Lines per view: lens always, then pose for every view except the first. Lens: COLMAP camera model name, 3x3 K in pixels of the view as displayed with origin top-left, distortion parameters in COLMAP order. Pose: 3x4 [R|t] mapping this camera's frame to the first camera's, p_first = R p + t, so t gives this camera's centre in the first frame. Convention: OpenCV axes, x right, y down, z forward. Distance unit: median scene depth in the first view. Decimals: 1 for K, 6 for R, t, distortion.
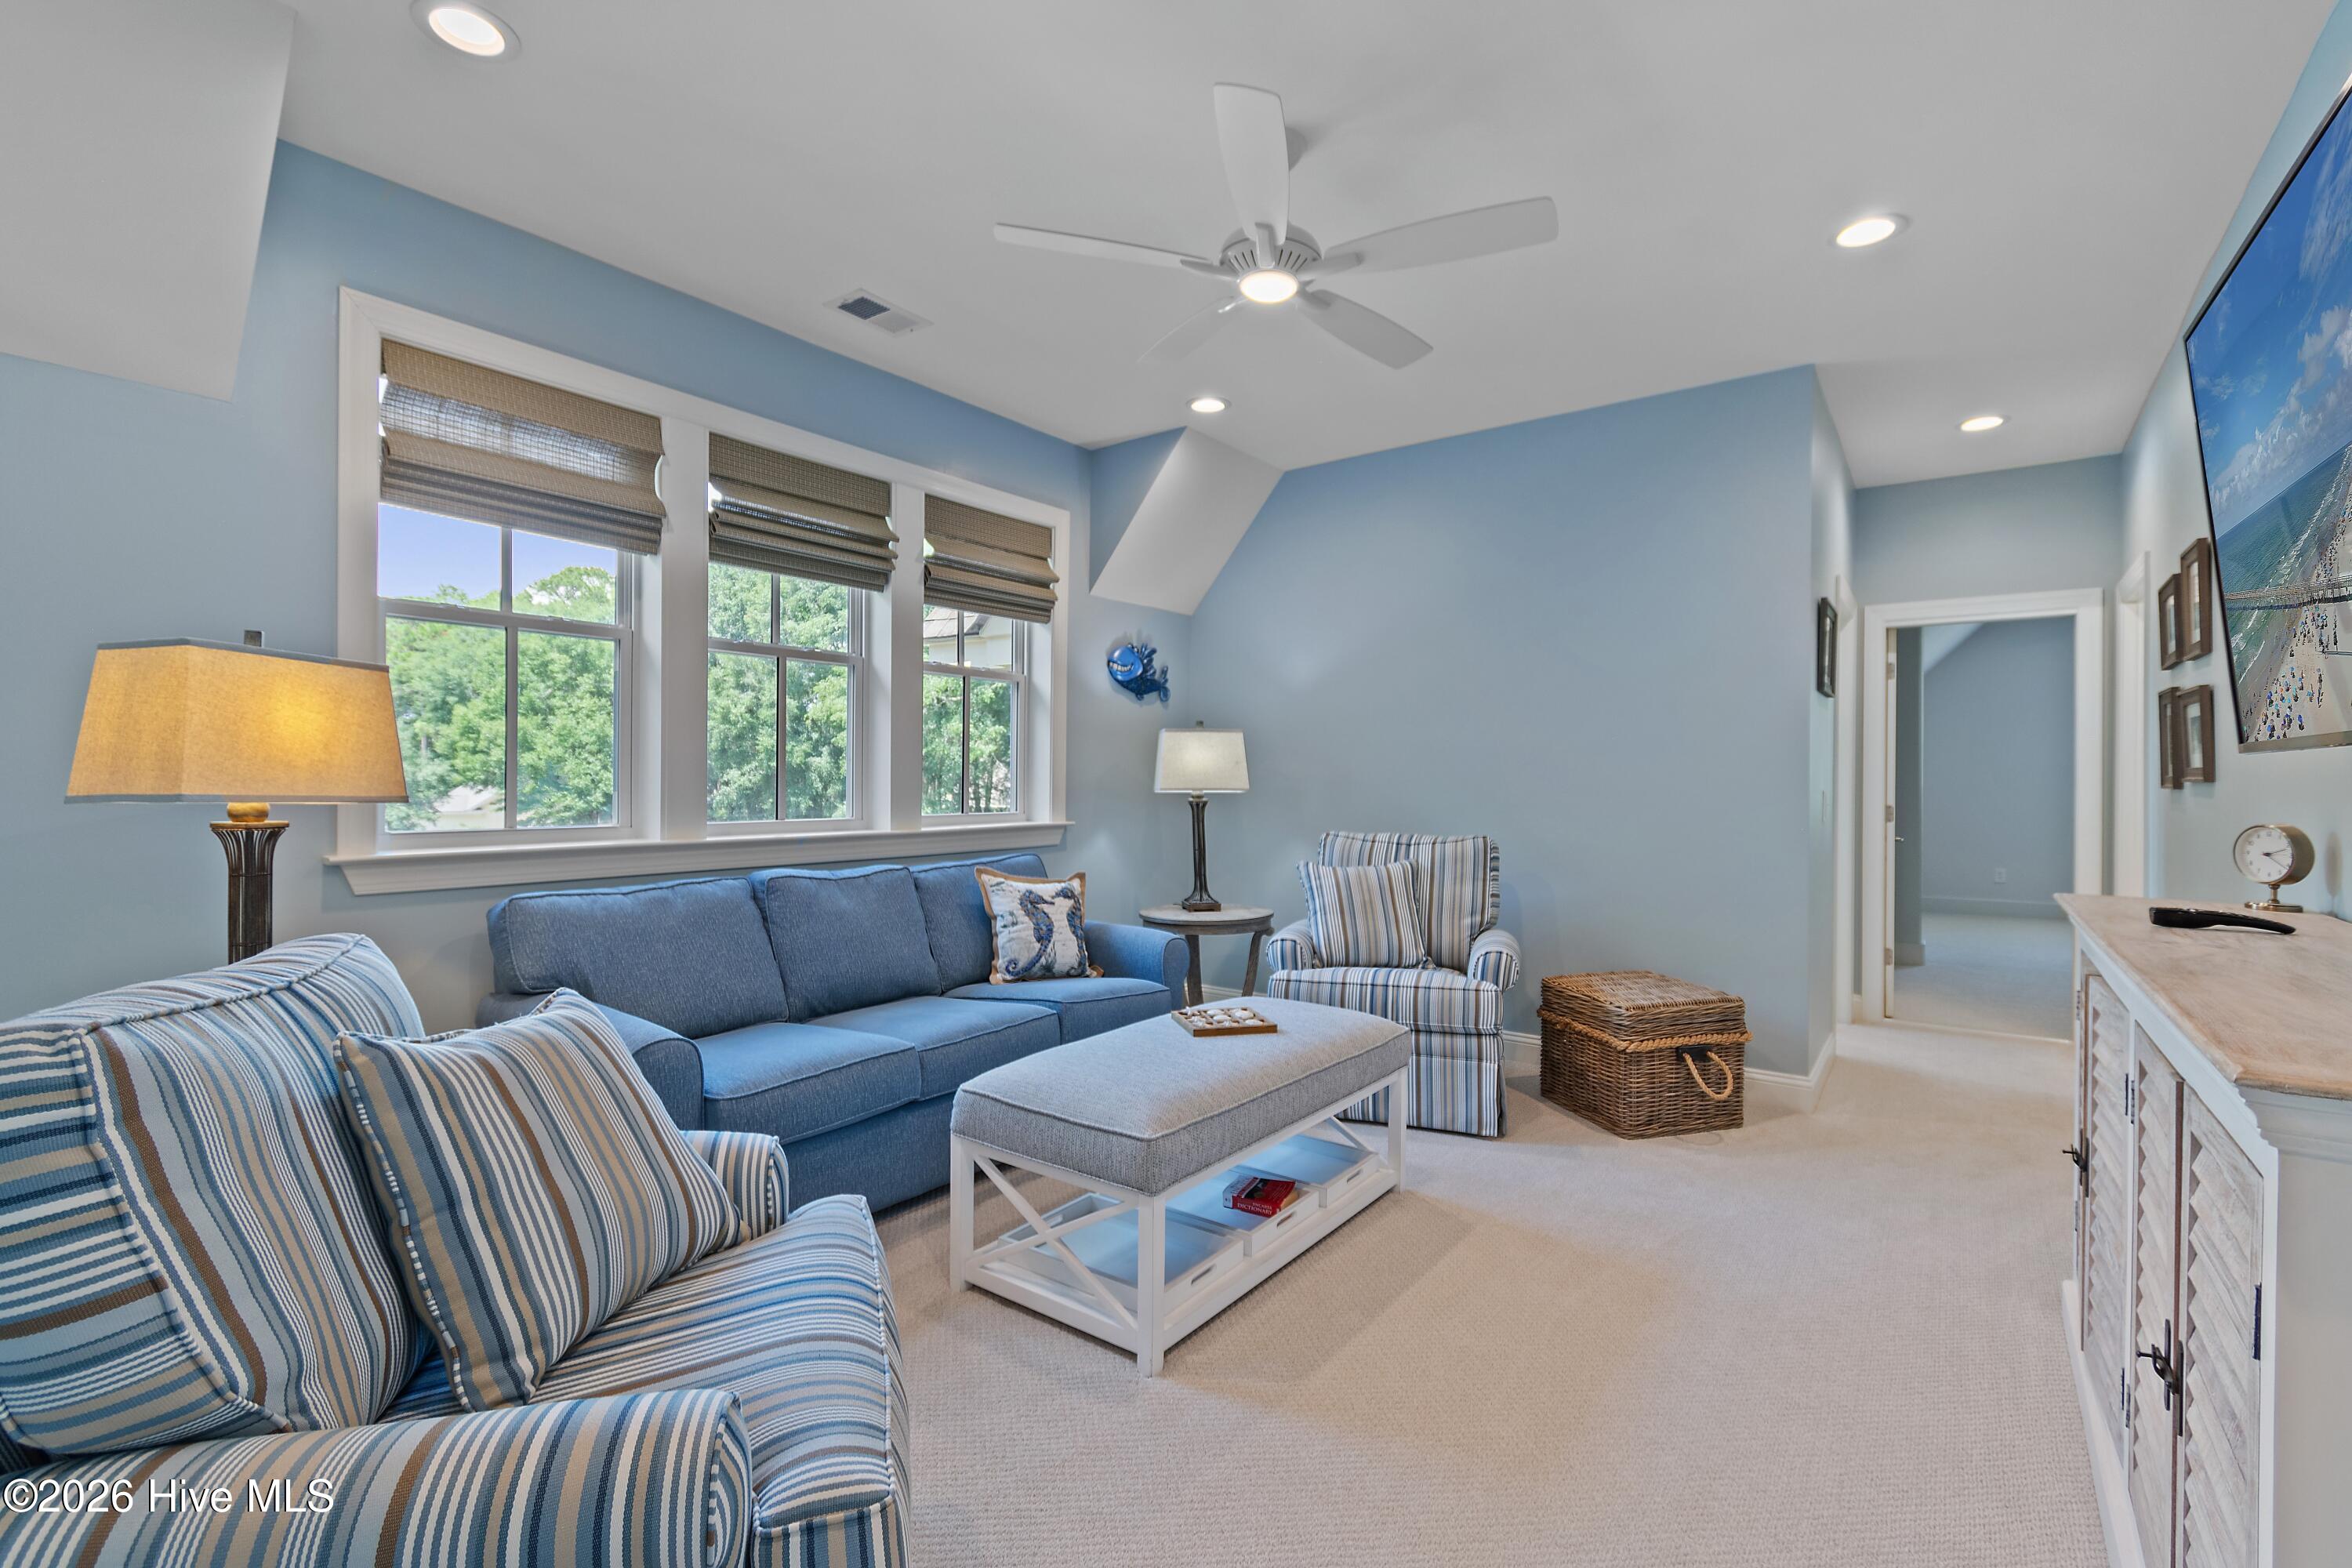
lens RADIAL K [[1033.3, 0, 1181.7], [0, 1033.3, 780.8], [0, 0, 1]] dist [0.001067, -0.001132]
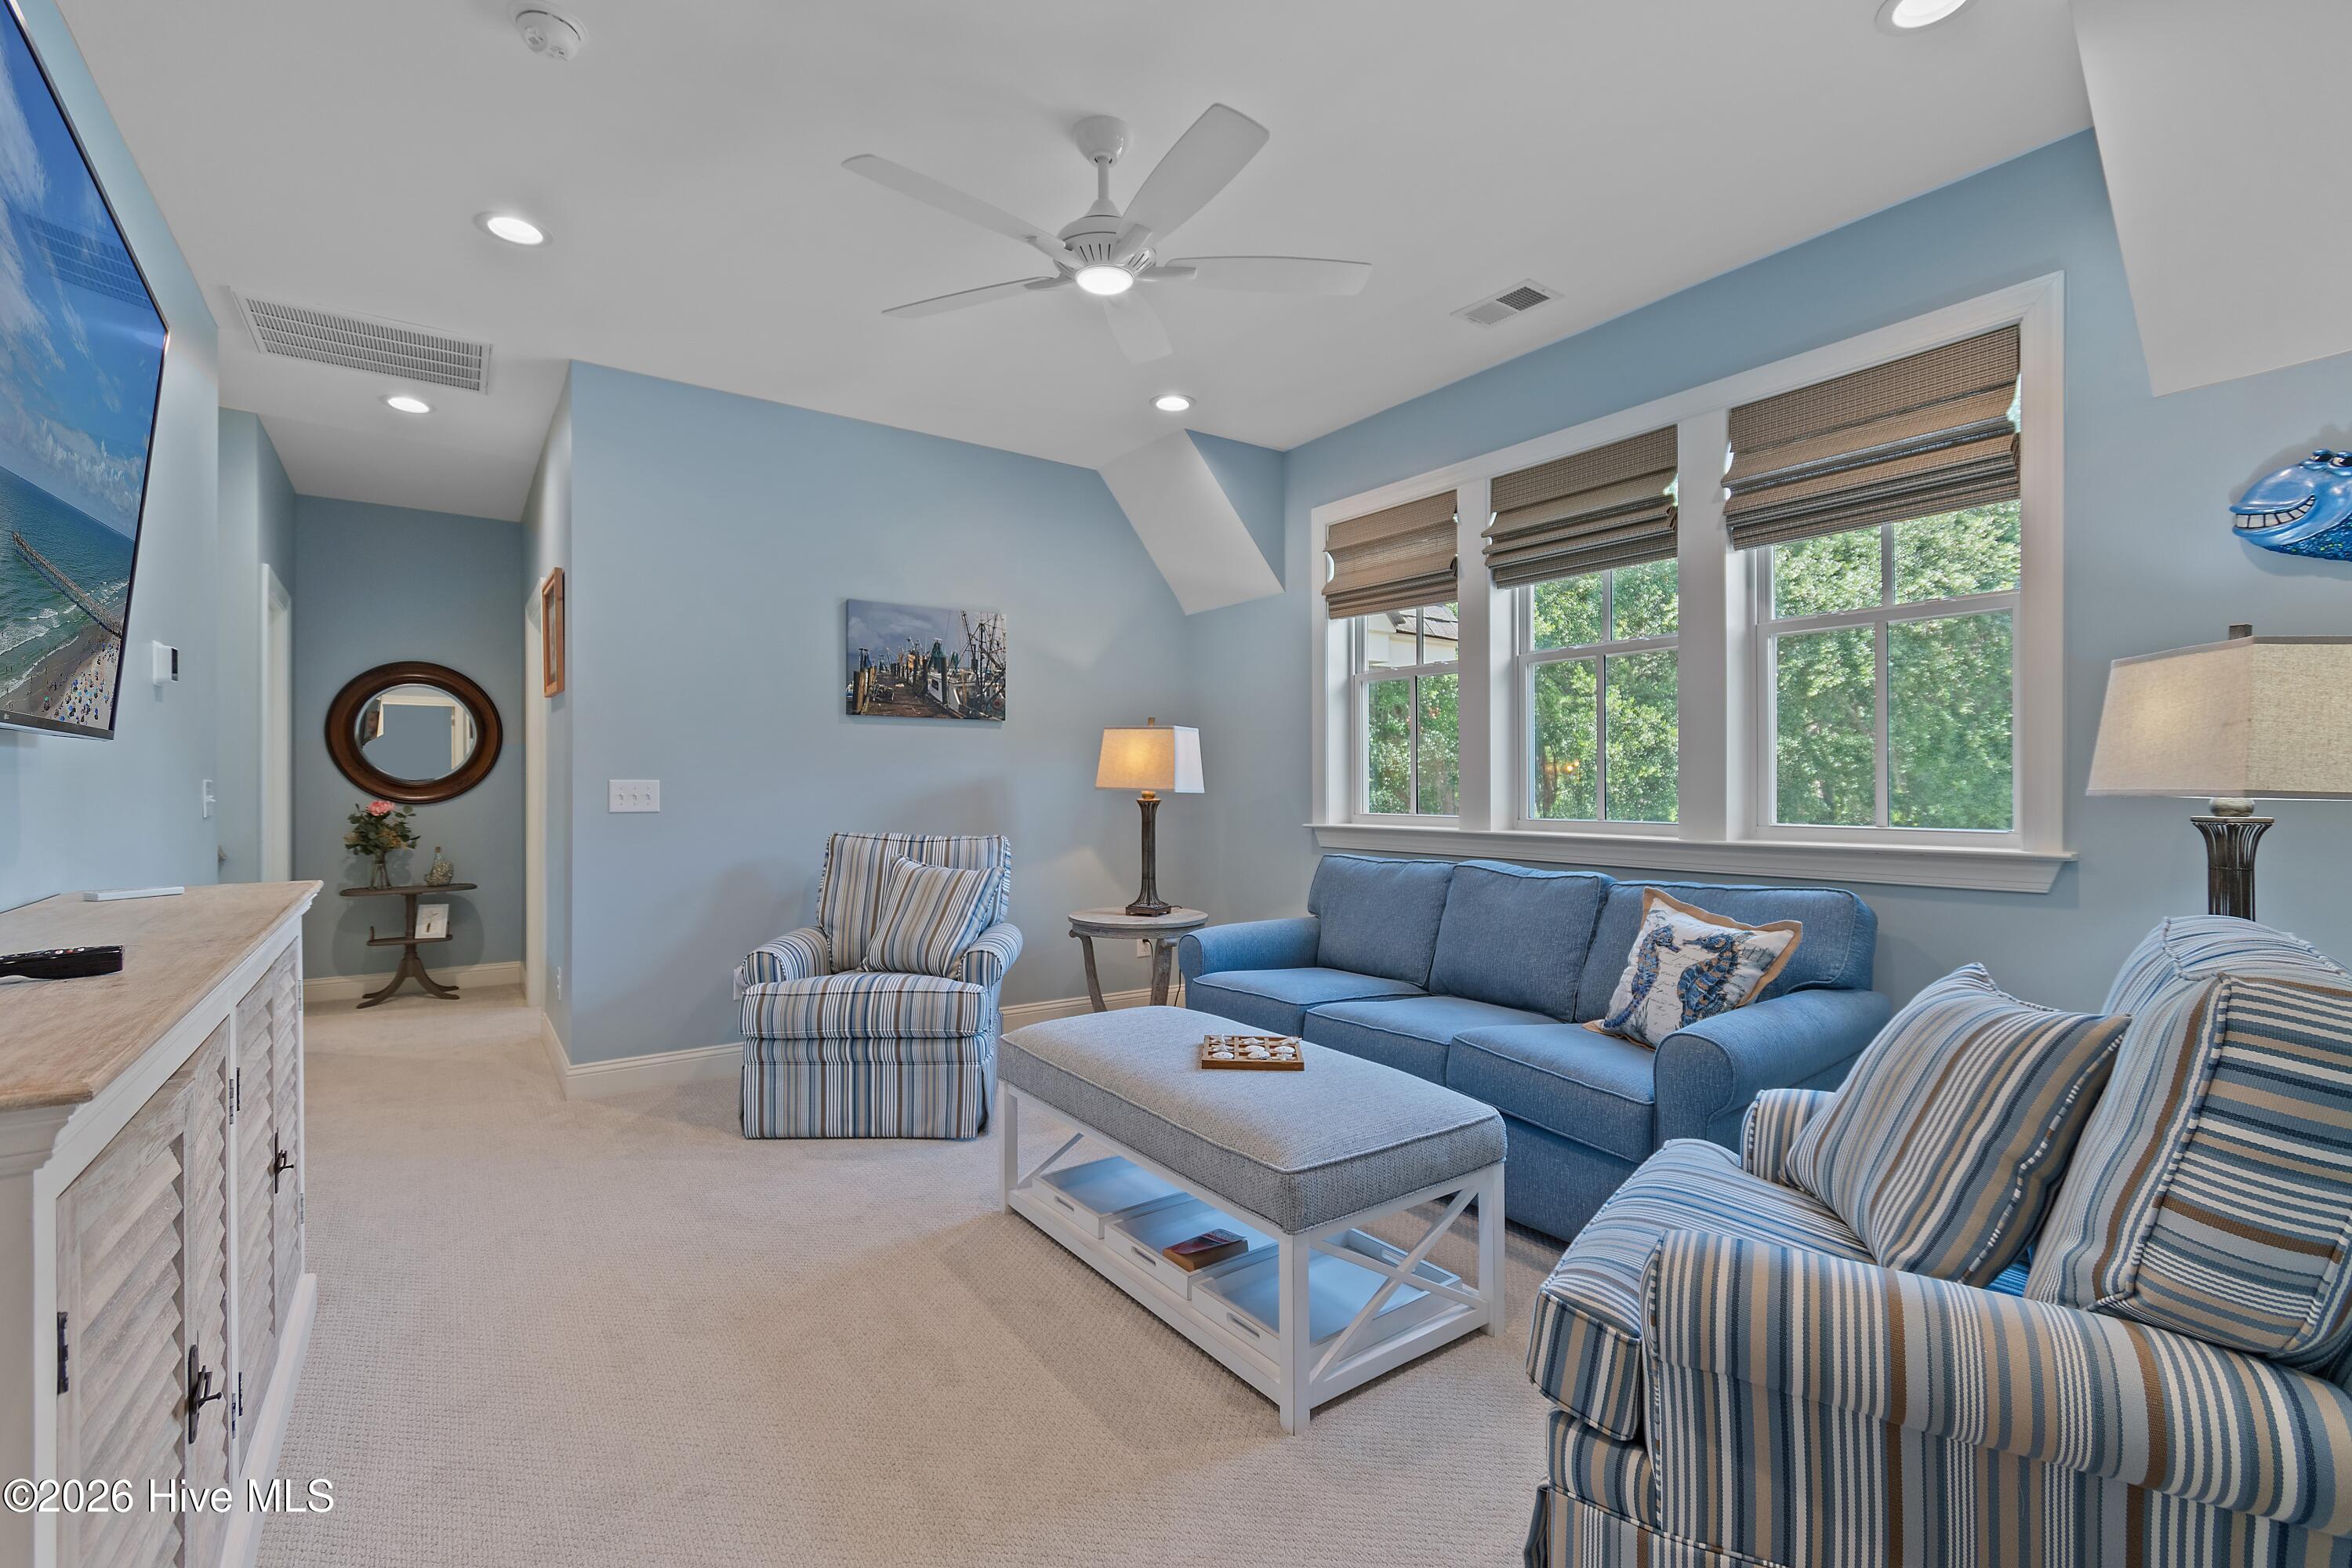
lens RADIAL K [[1033.3, 0, 1181.7], [0, 1033.3, 780.8], [0, 0, 1]] dist [0.001067, -0.001132]
pose [[-0.305067, -0.000637, -0.952331, 0.792422], [0.008698, 0.999956, -0.003455, 0.001606], [0.952291, -0.009337, -0.305048, 1.077276]]
